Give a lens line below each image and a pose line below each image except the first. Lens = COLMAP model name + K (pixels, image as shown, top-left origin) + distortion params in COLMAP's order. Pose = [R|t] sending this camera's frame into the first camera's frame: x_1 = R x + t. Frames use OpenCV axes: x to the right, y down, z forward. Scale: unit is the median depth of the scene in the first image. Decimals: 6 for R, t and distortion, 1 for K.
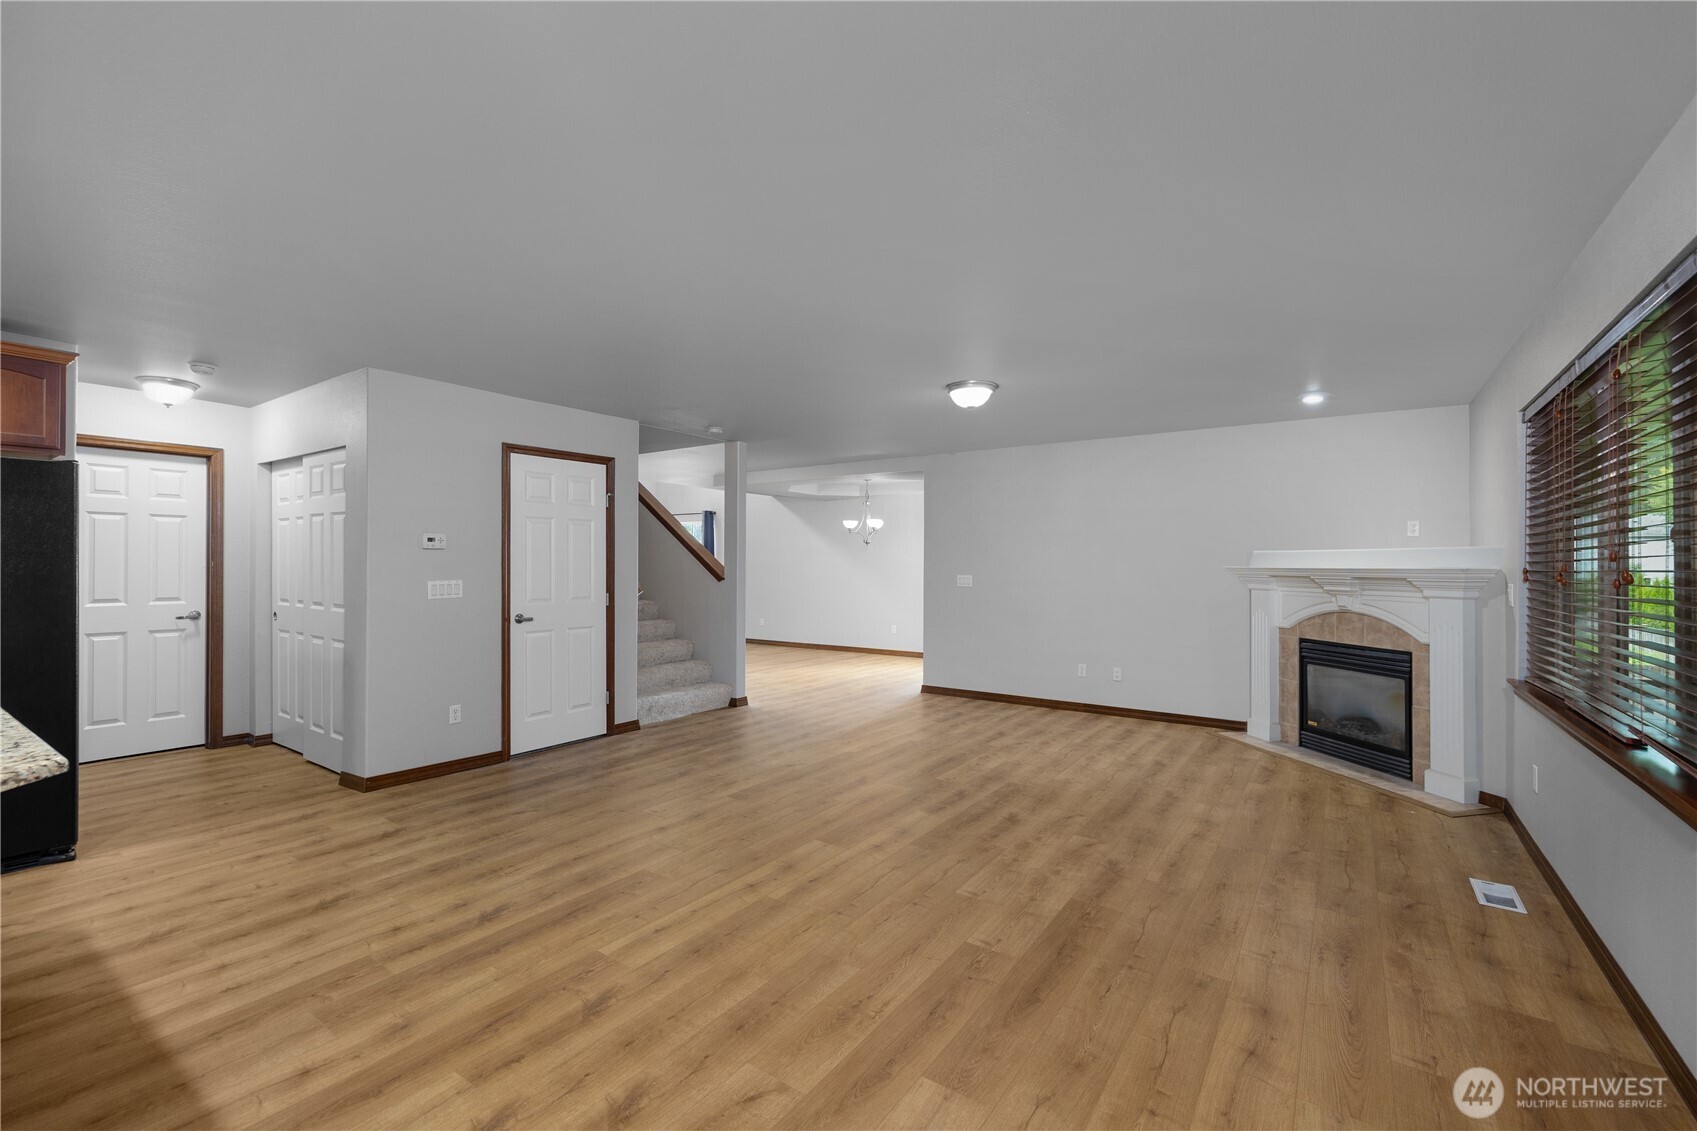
lens RADIAL K [[723.7, 0, 840.5], [0, 723.7, 557.8], [0, 0, 1]] dist [-0.002949, 0.000490]
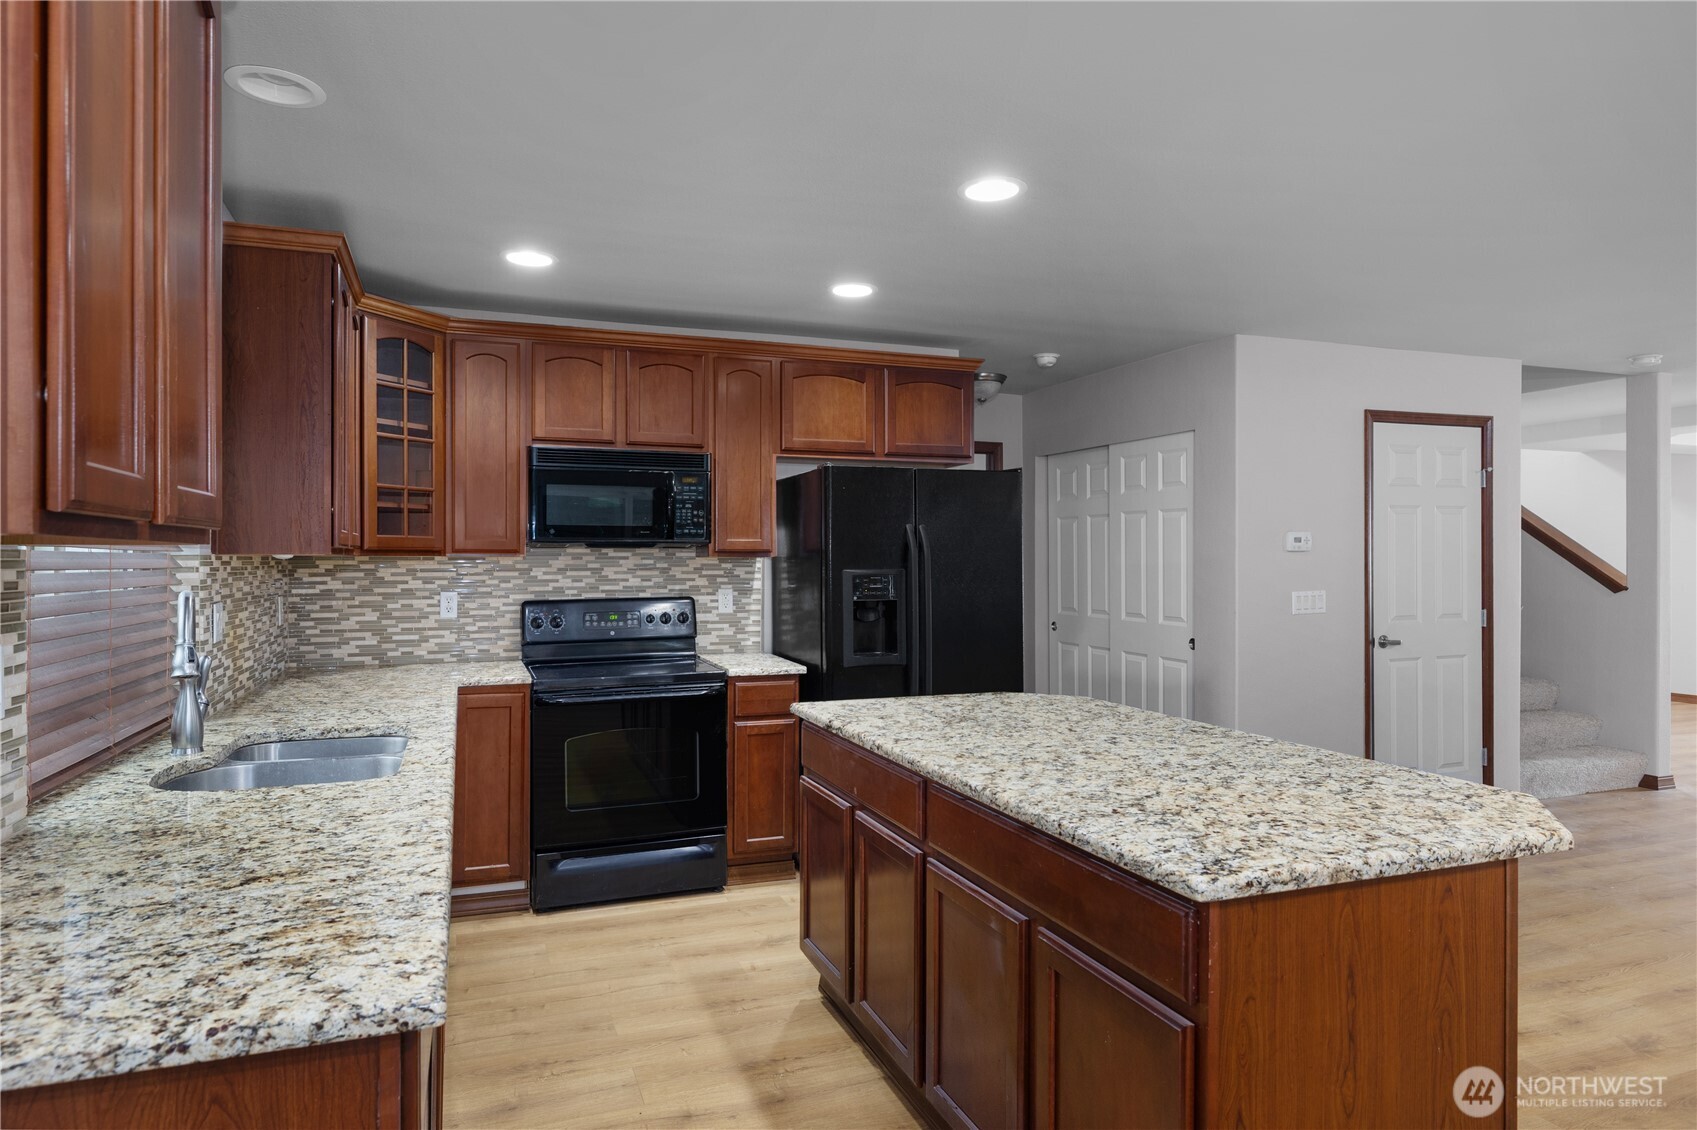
lens RADIAL K [[992.7, 0, 850.0], [0, 992.7, 561.0], [0, 0, 1]] dist [0.003105, 0.000860]
pose [[0.826741, -0.003891, -0.562569, -0.371293], [0.009272, 0.999935, 0.006710, -0.013698], [0.562506, -0.010764, 0.826723, -0.195111]]
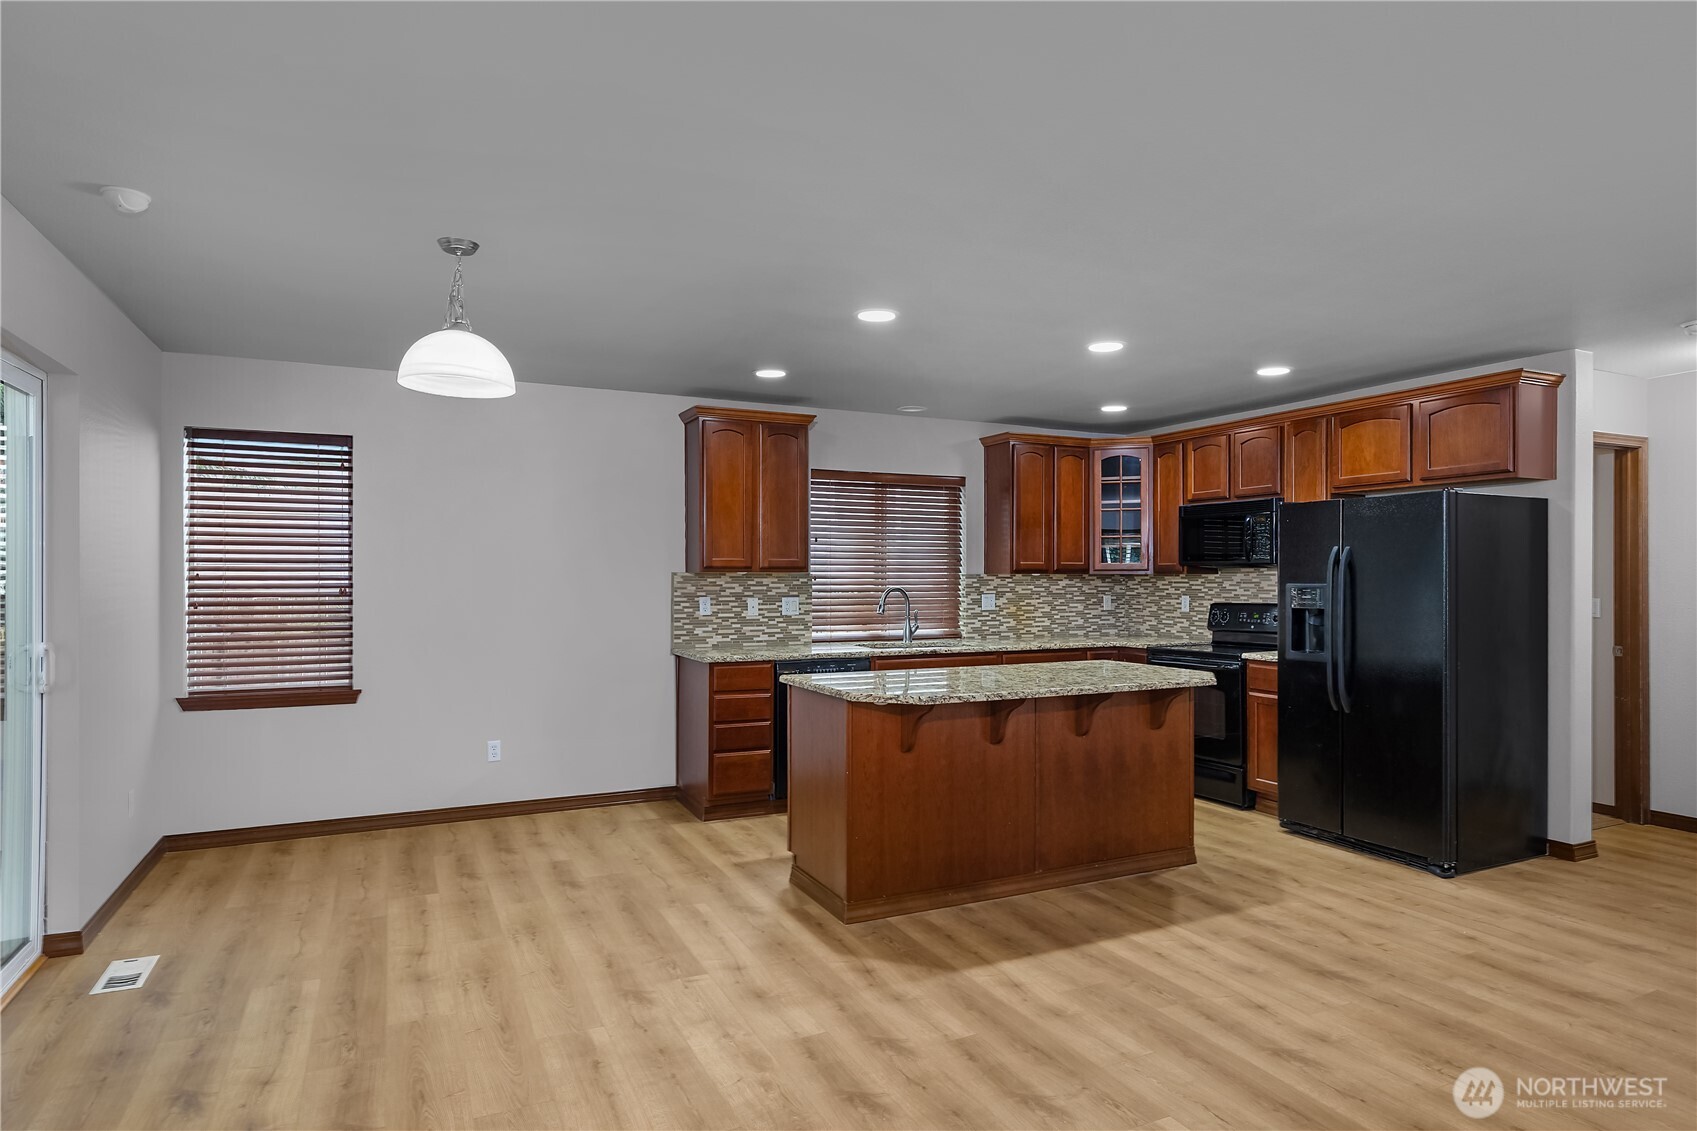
lens RADIAL K [[948.9, 0, 848.7], [0, 948.9, 579.4], [0, 0, 1]] dist [-0.000460, 0.003646]
pose [[-0.480824, -0.000827, -0.876817, 0.392673], [0.007607, 0.999958, -0.005115, -0.002554], [0.876784, -0.009129, -0.480797, 0.689212]]
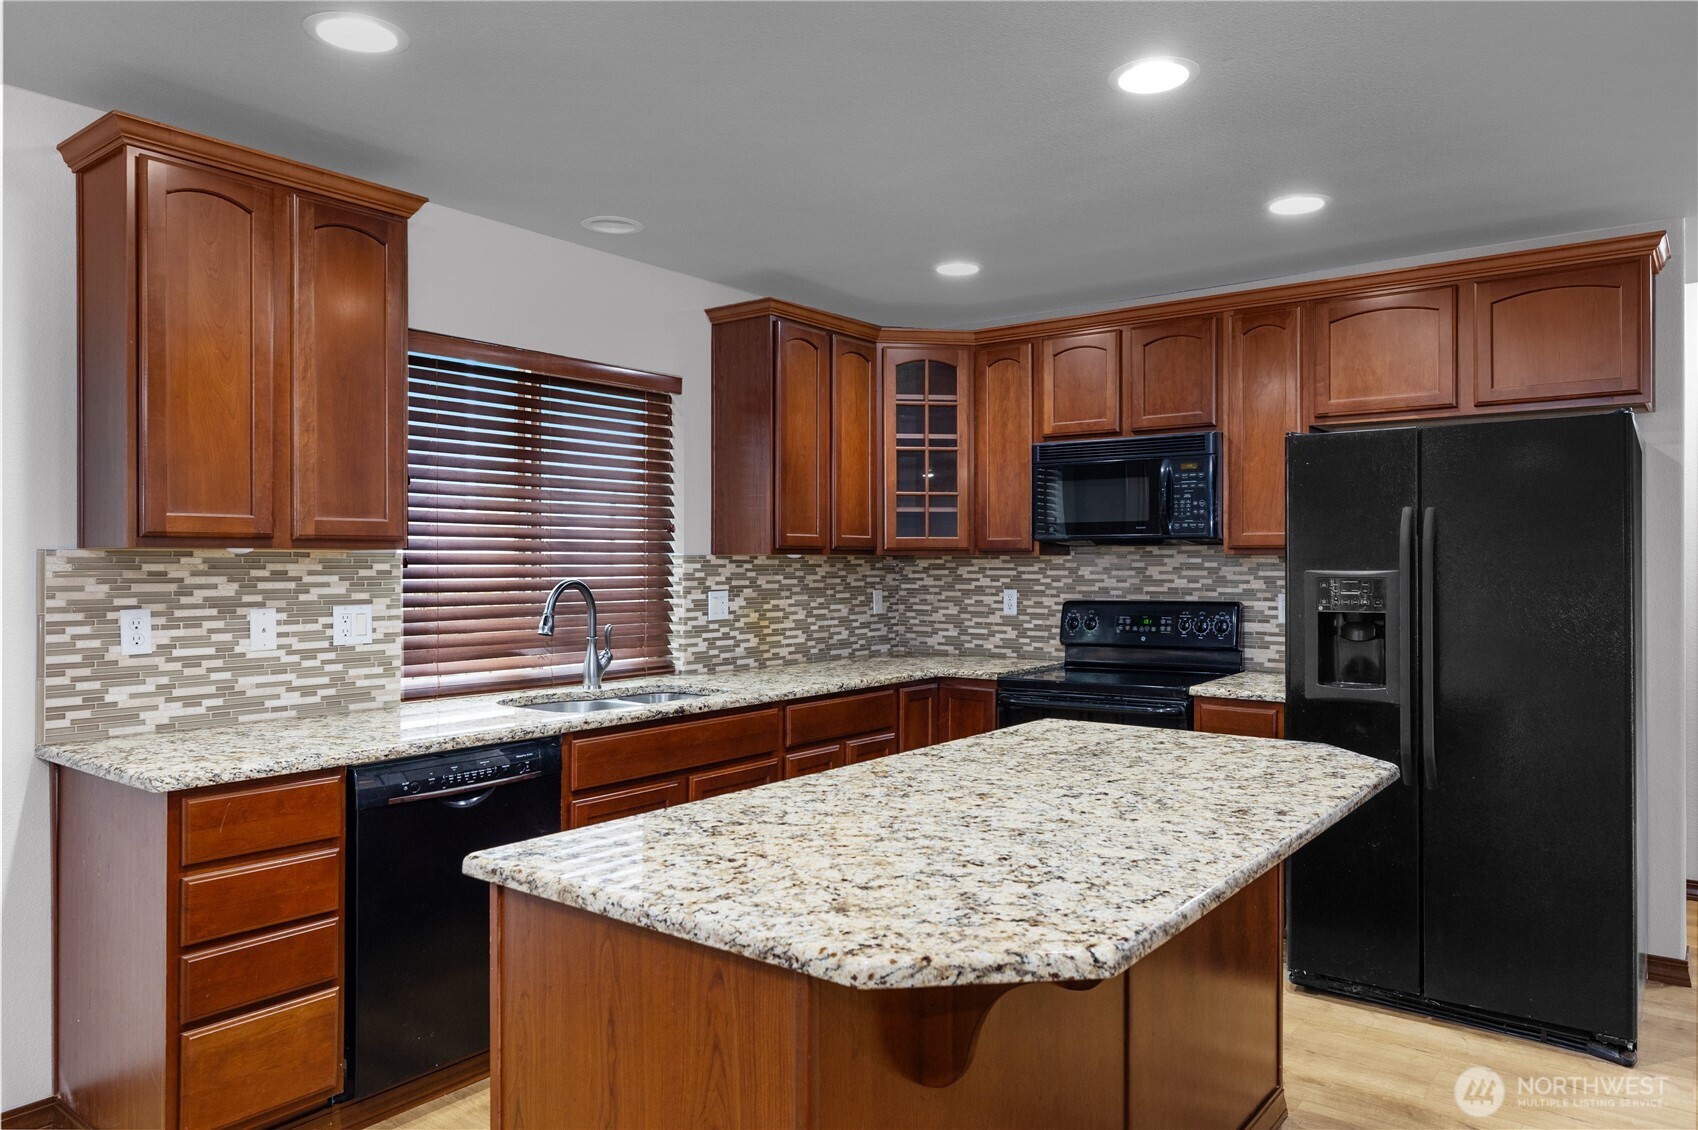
lens RADIAL K [[1142.5, 0, 842.8], [0, 1142.5, 557.8], [0, 0, 1]] dist [-0.009547, 0.014436]
pose [[-0.044981, -0.006201, -0.998969, -0.058344], [0.011684, 0.999909, -0.006733, -0.006777], [0.998920, -0.011974, -0.044904, 0.293377]]
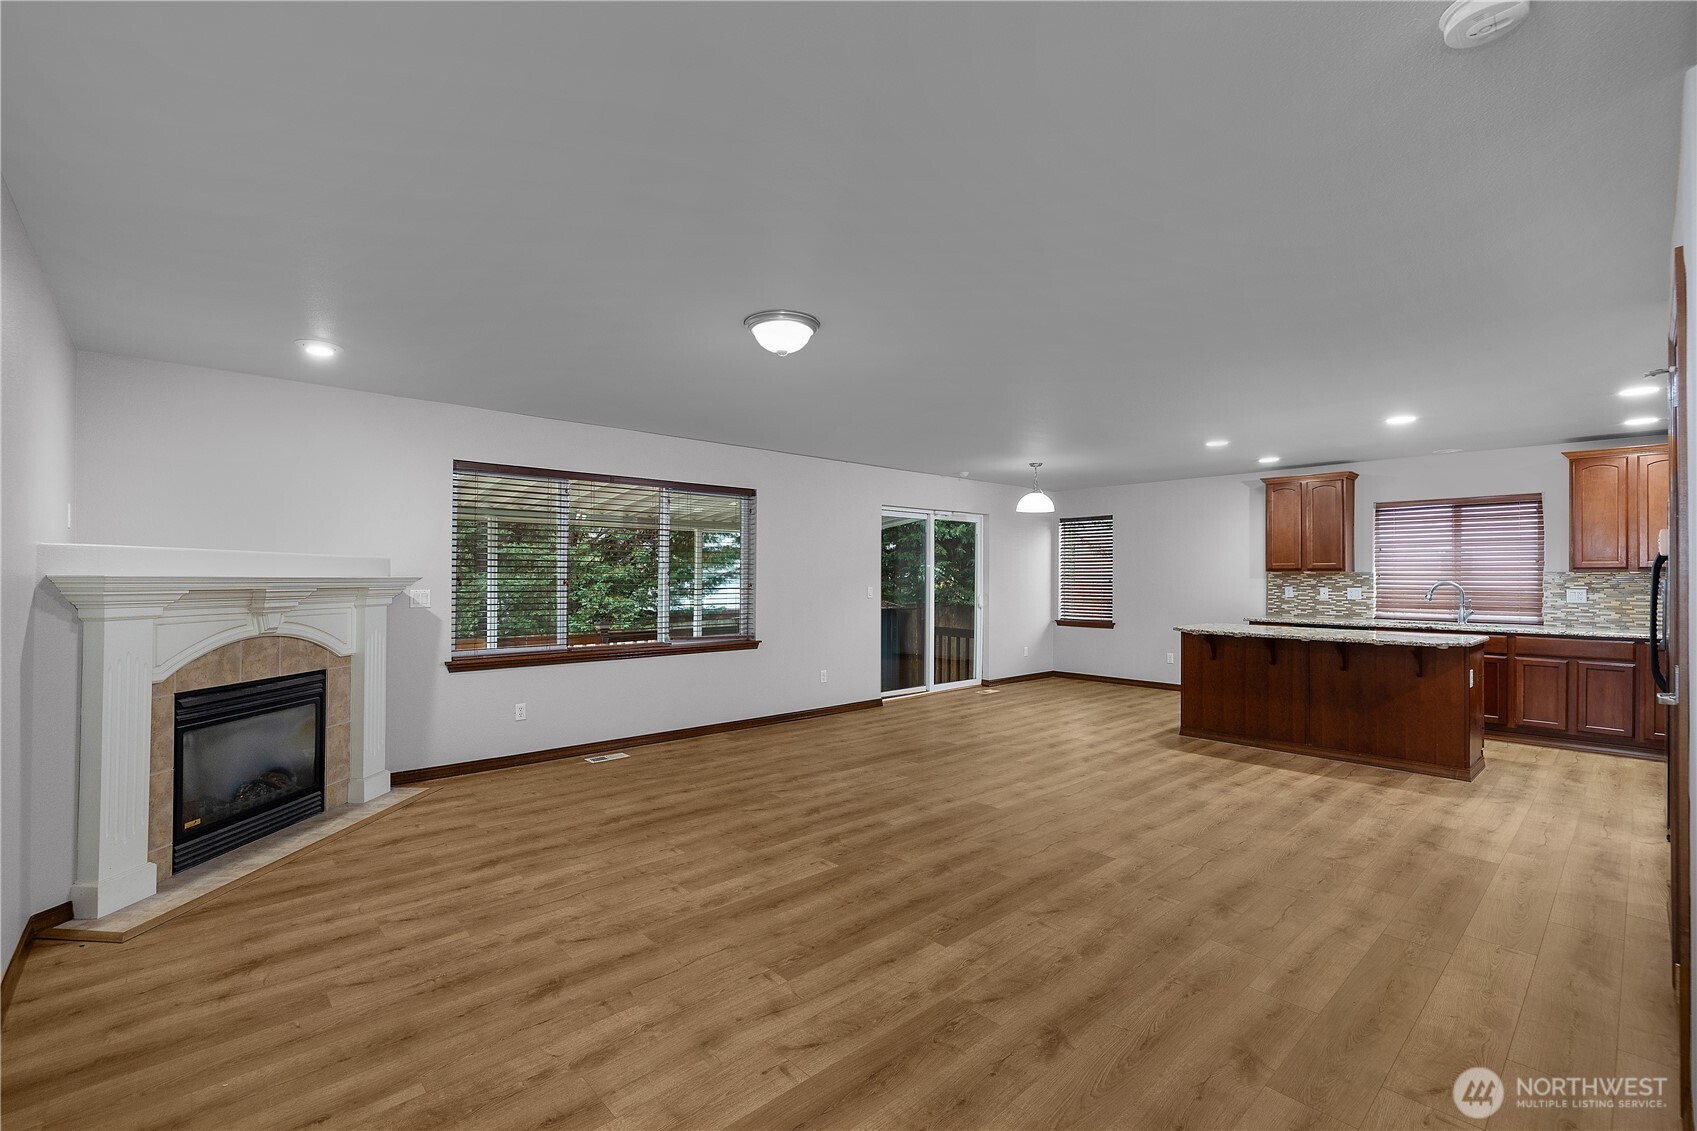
lens RADIAL K [[723.7, 0, 836.4], [0, 723.7, 578.1], [0, 0, 1]] dist [-0.002949, 0.000490]
pose [[-0.974289, -0.006684, 0.225202, -0.031909], [-0.009246, 0.999904, -0.010320, 0.022246], [-0.225111, -0.012137, -0.974258, 1.812418]]
